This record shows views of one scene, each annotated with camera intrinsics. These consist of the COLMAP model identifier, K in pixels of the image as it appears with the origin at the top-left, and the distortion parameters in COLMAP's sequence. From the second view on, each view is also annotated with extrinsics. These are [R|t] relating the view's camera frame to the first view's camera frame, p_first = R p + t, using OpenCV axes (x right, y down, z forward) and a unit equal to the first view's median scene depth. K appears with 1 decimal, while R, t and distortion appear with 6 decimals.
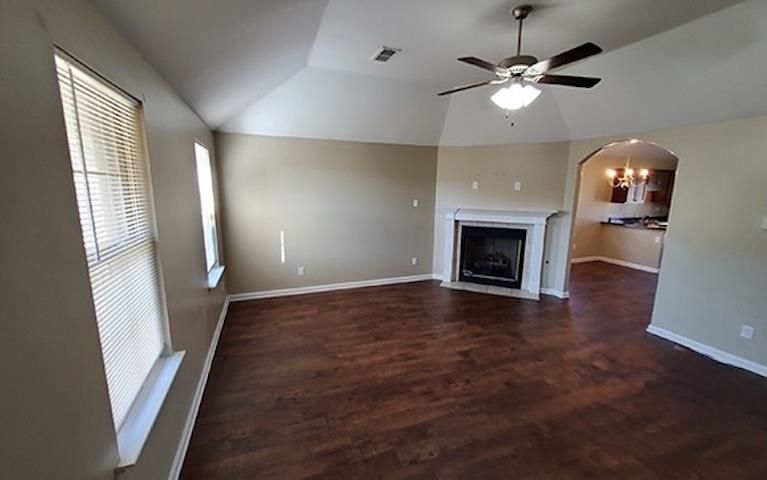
lens RADIAL K [[312.3, 0, 383.5], [0, 312.3, 240.0], [0, 0, 1]] dist [-0.000732, -0.000269]
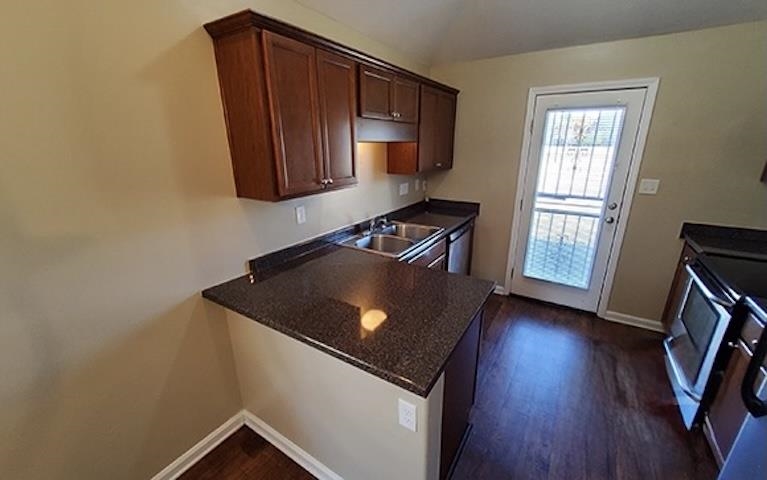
lens RADIAL K [[312.3, 0, 383.5], [0, 312.3, 240.0], [0, 0, 1]] dist [-0.000732, -0.000269]
pose [[0.806347, -0.185214, 0.561694, 0.642125], [0.110770, 0.980189, 0.164192, -0.105708], [-0.580978, -0.070177, 0.810889, 0.711936]]
